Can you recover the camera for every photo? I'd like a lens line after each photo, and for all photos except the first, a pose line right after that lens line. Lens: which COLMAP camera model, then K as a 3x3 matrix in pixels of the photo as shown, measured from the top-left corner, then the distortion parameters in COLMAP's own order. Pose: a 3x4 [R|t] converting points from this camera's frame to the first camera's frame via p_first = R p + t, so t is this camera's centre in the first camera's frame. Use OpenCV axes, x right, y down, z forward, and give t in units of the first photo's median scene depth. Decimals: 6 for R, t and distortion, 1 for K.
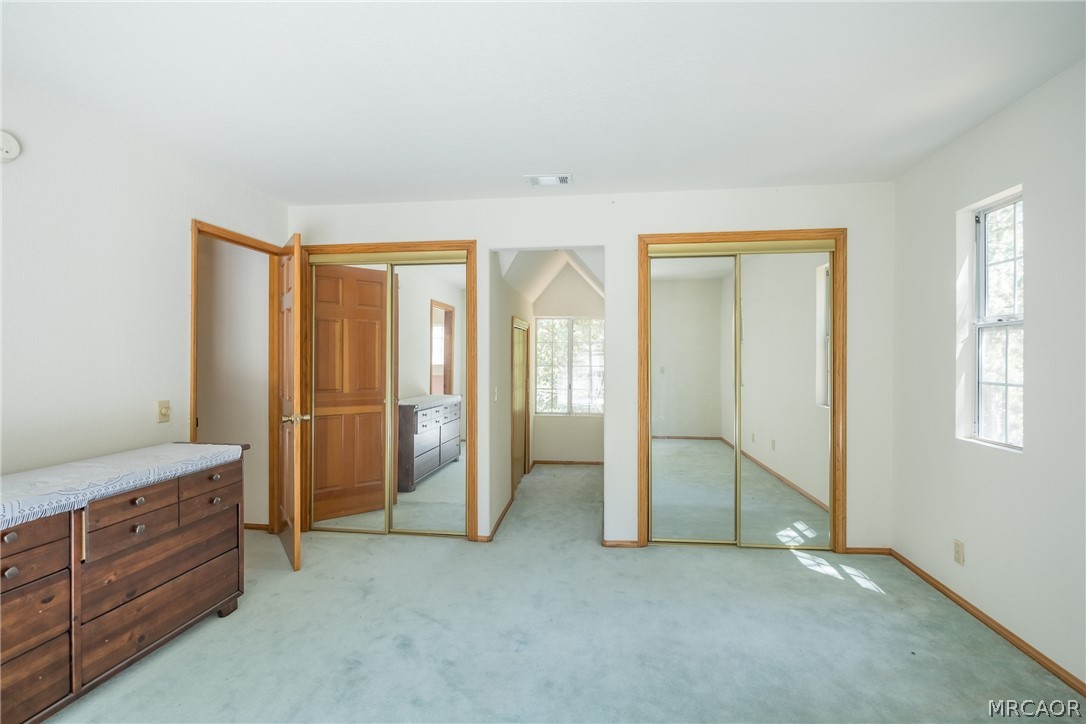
lens RADIAL K [[482.4, 0, 551.6], [0, 482.4, 352.0], [0, 0, 1]] dist [0.000742, -0.000695]
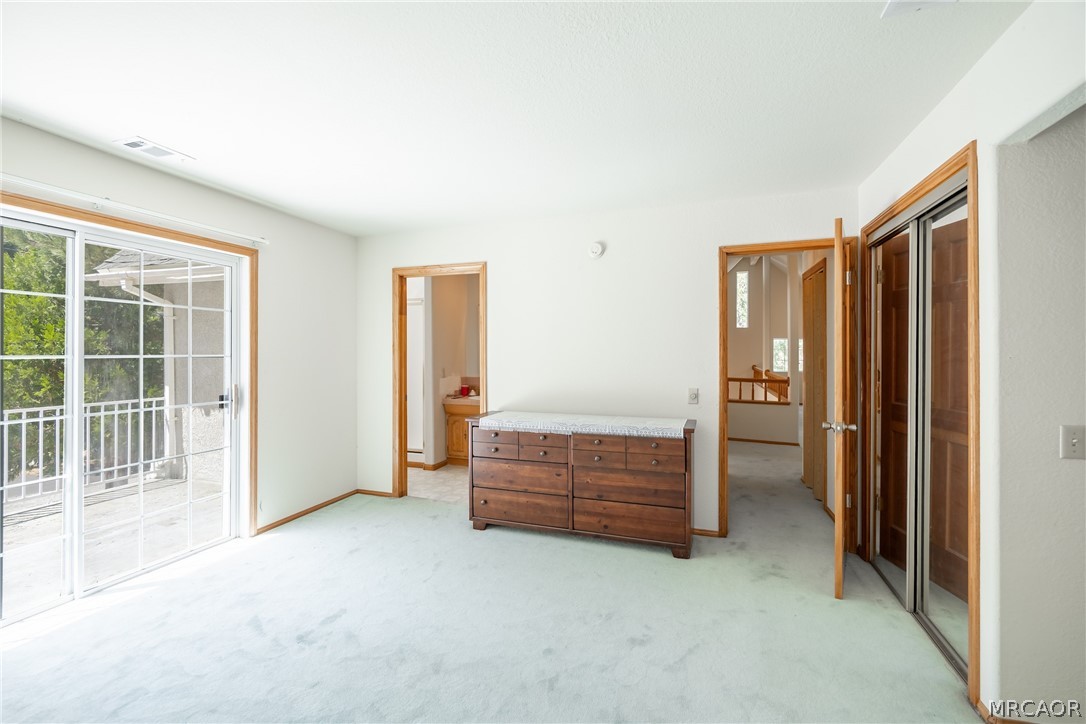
lens RADIAL K [[482.4, 0, 551.6], [0, 482.4, 352.0], [0, 0, 1]] dist [0.000742, -0.000695]
pose [[-0.179413, 0.002575, -0.983771, 0.749756], [0.002954, 0.999993, 0.002079, -0.007377], [0.983769, -0.002533, -0.179419, 1.038037]]
